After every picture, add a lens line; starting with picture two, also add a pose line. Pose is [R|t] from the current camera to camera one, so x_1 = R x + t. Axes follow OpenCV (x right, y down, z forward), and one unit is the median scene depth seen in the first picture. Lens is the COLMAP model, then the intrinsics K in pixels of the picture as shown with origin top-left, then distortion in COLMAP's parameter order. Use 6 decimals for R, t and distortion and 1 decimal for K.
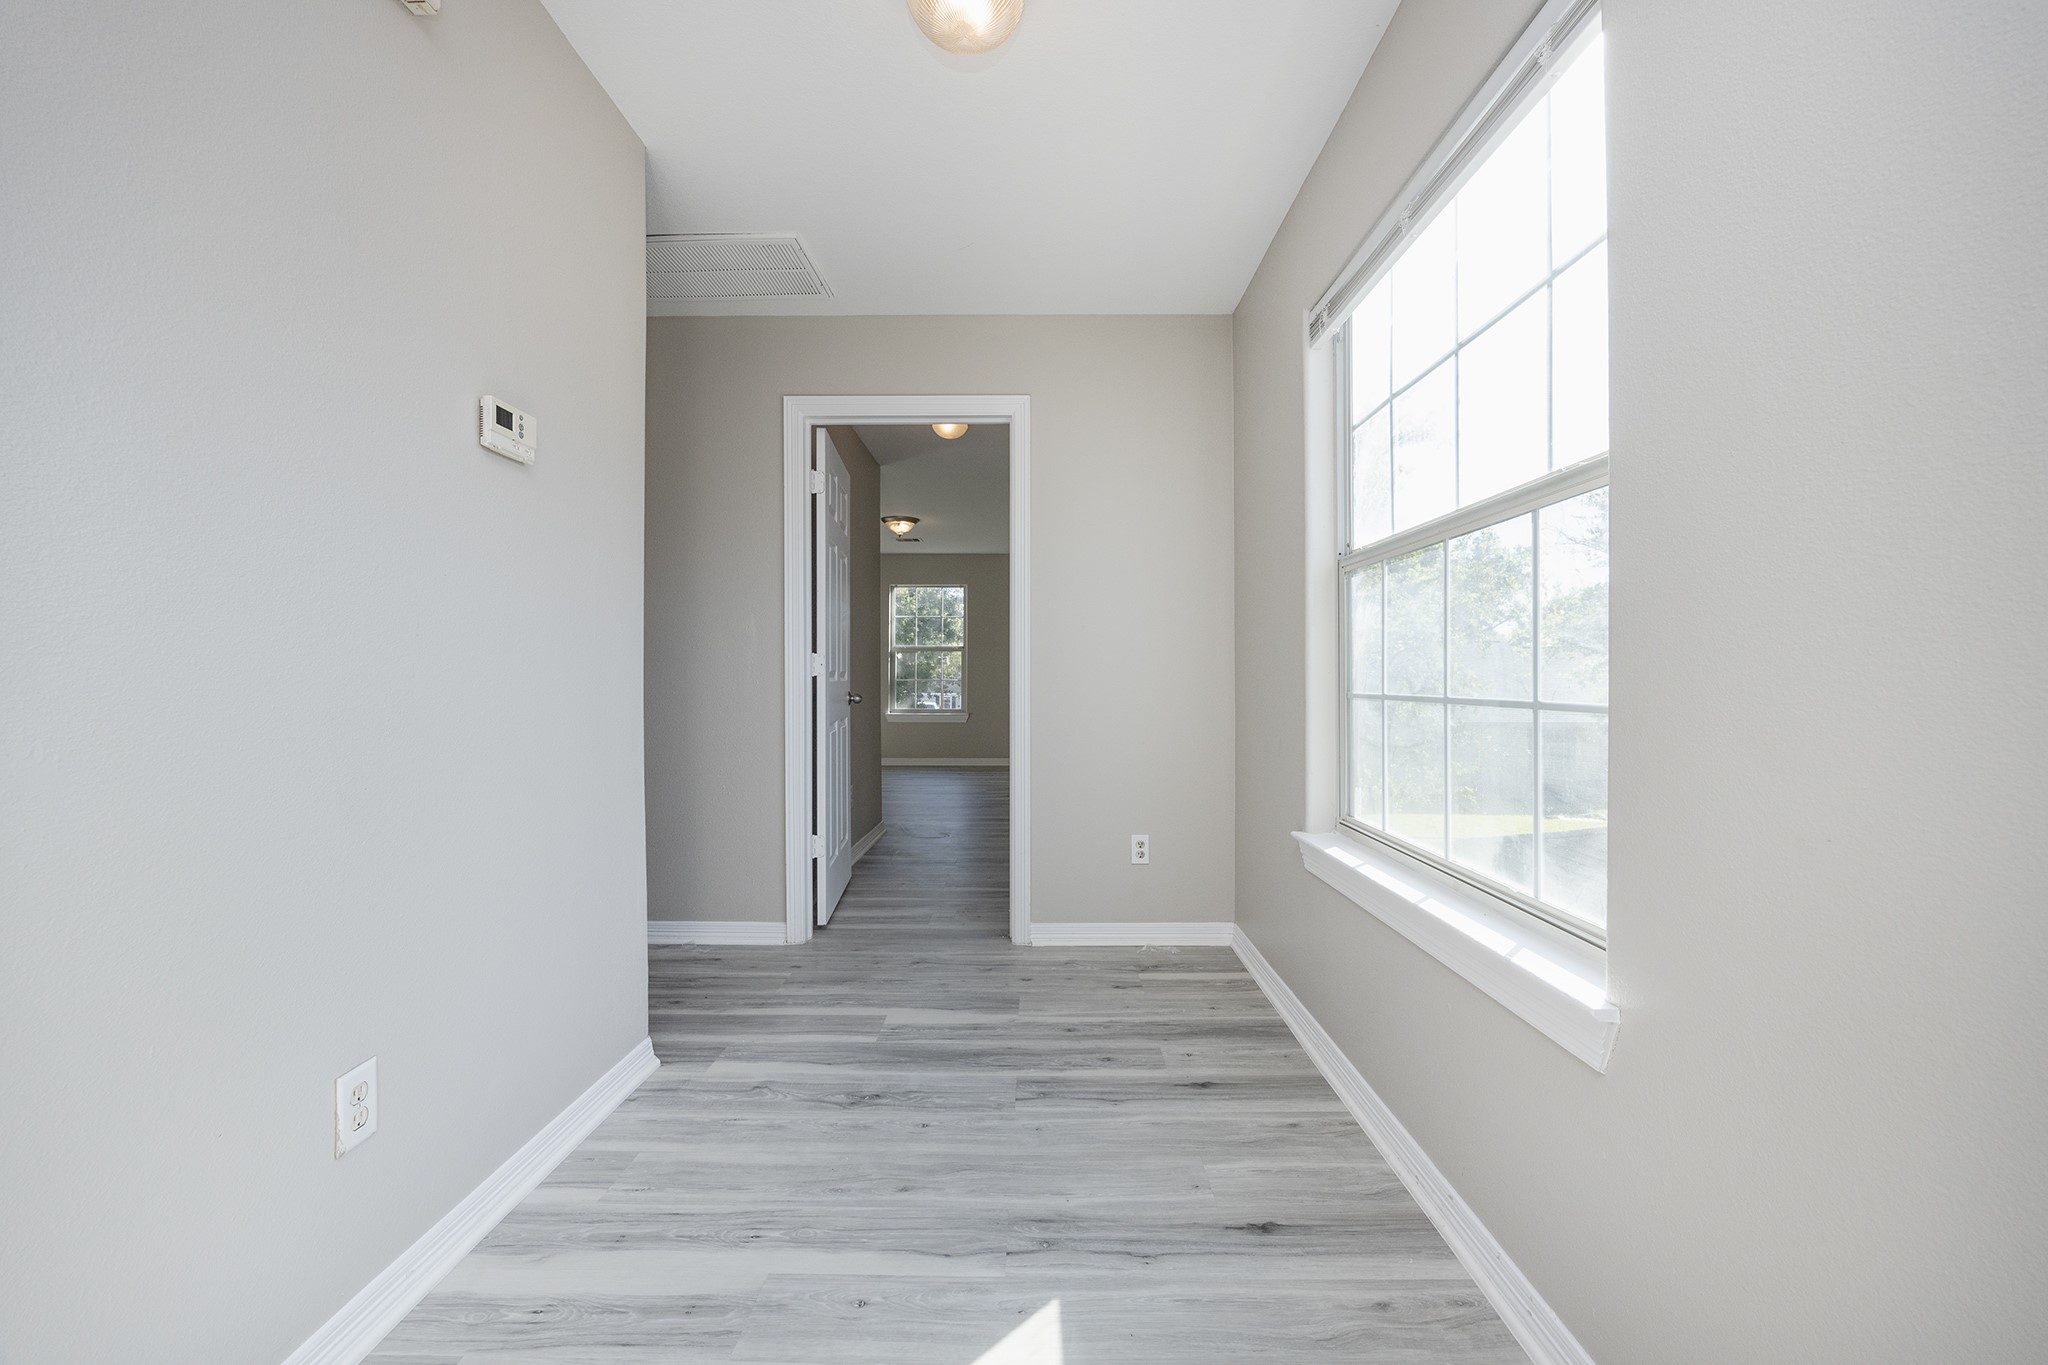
lens RADIAL K [[804.7, 0, 1022.4], [0, 804.7, 688.4], [0, 0, 1]] dist [-0.001273, -0.000102]
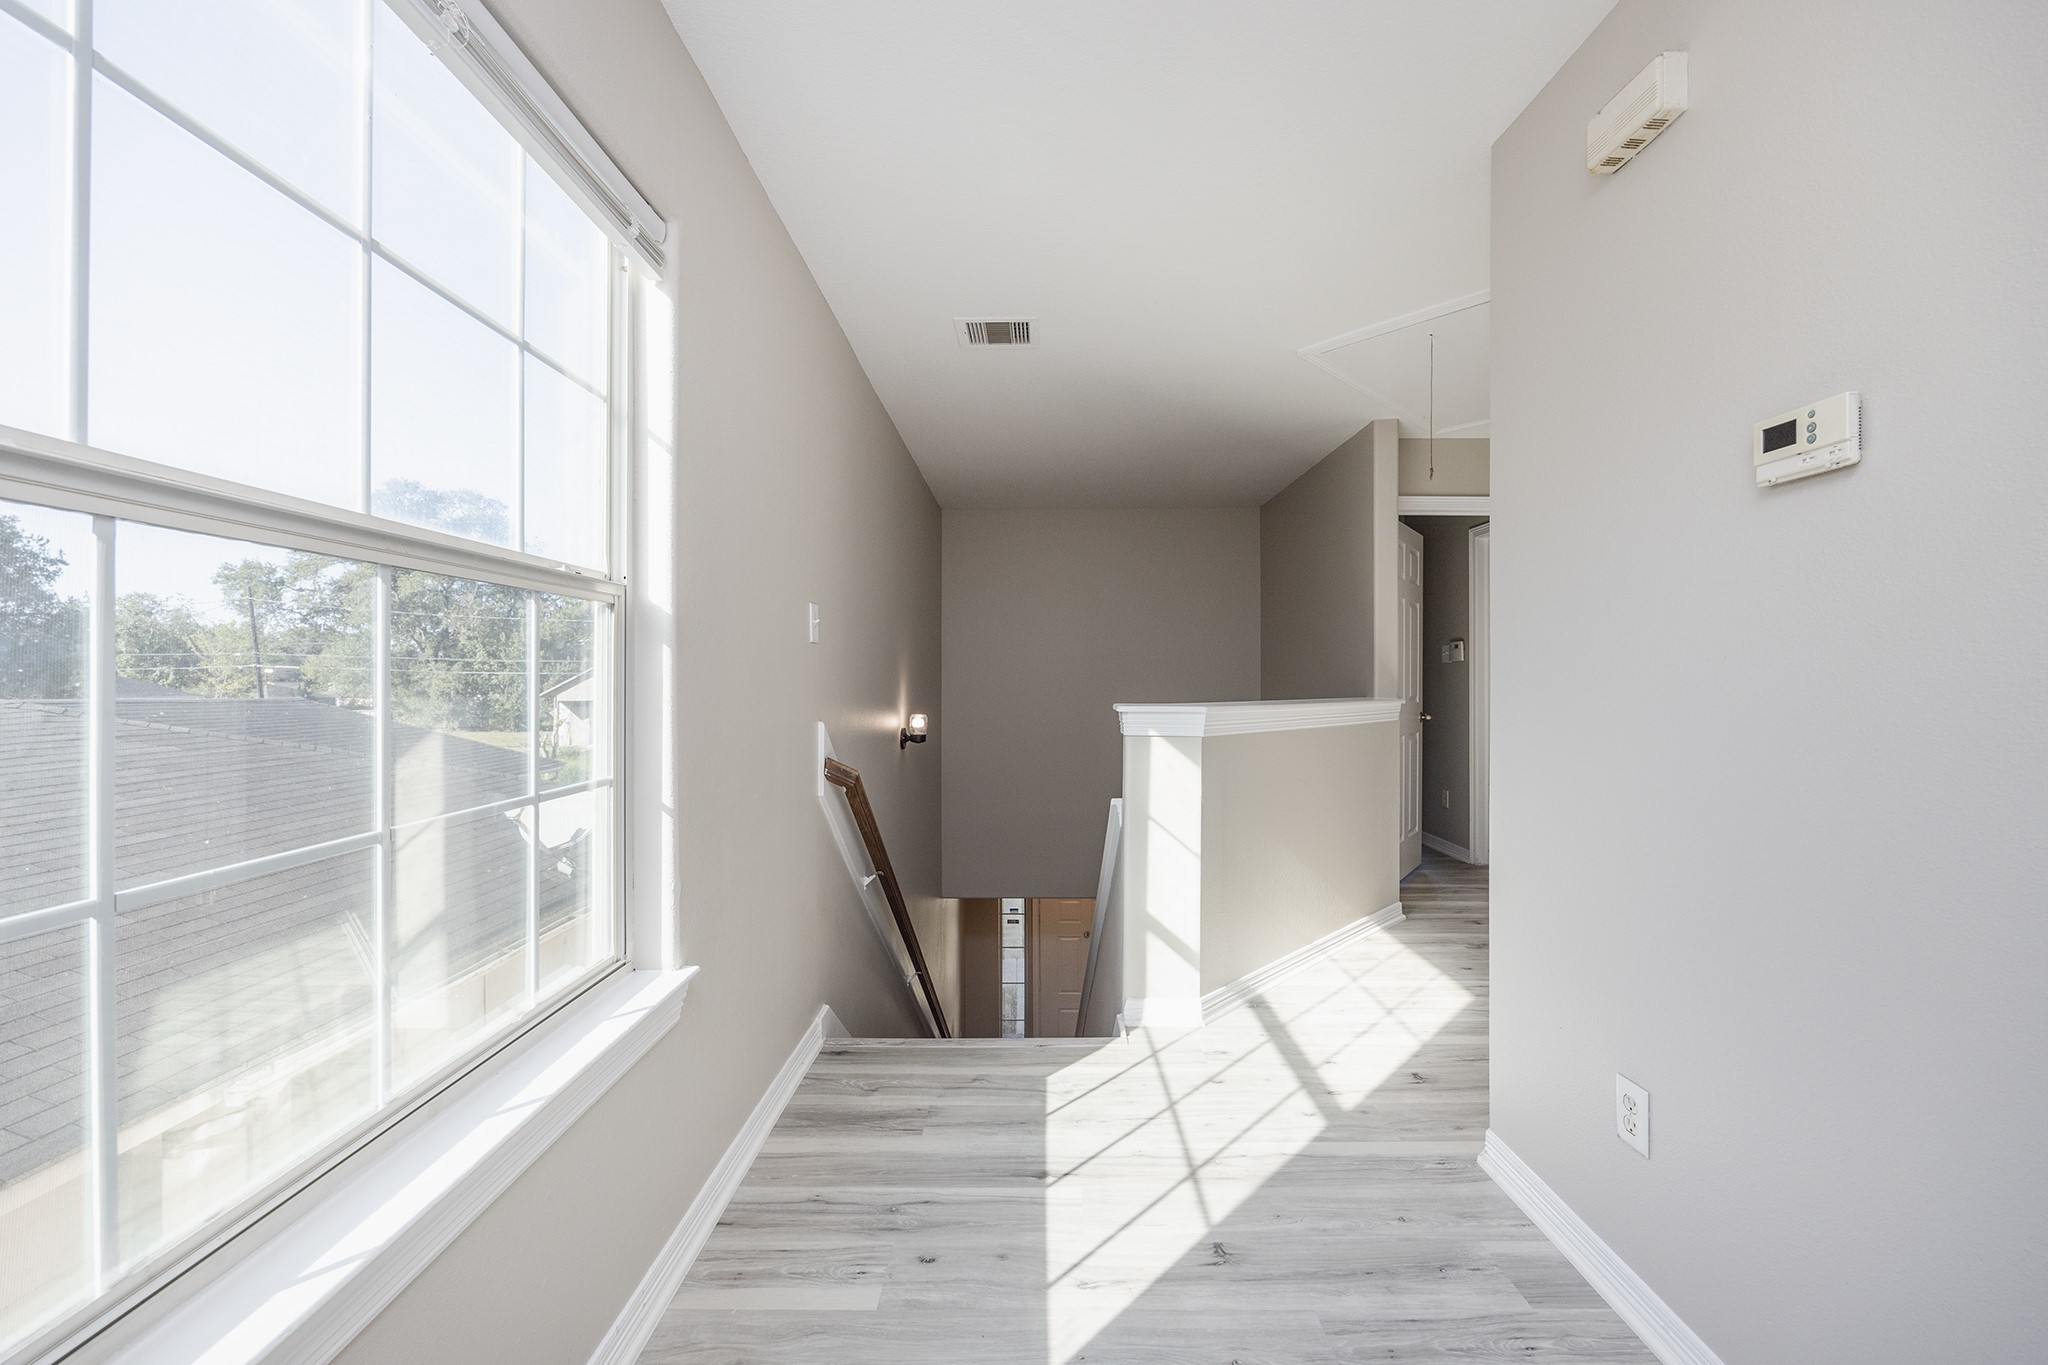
lens RADIAL K [[804.7, 0, 1034.6], [0, 804.7, 682.8], [0, 0, 1]] dist [-0.001273, -0.000102]
pose [[-0.999884, -0.003152, -0.014924, 0.052166], [-0.003348, 0.999908, 0.013117, -0.084833], [0.014881, 0.013166, -0.999803, 1.334667]]
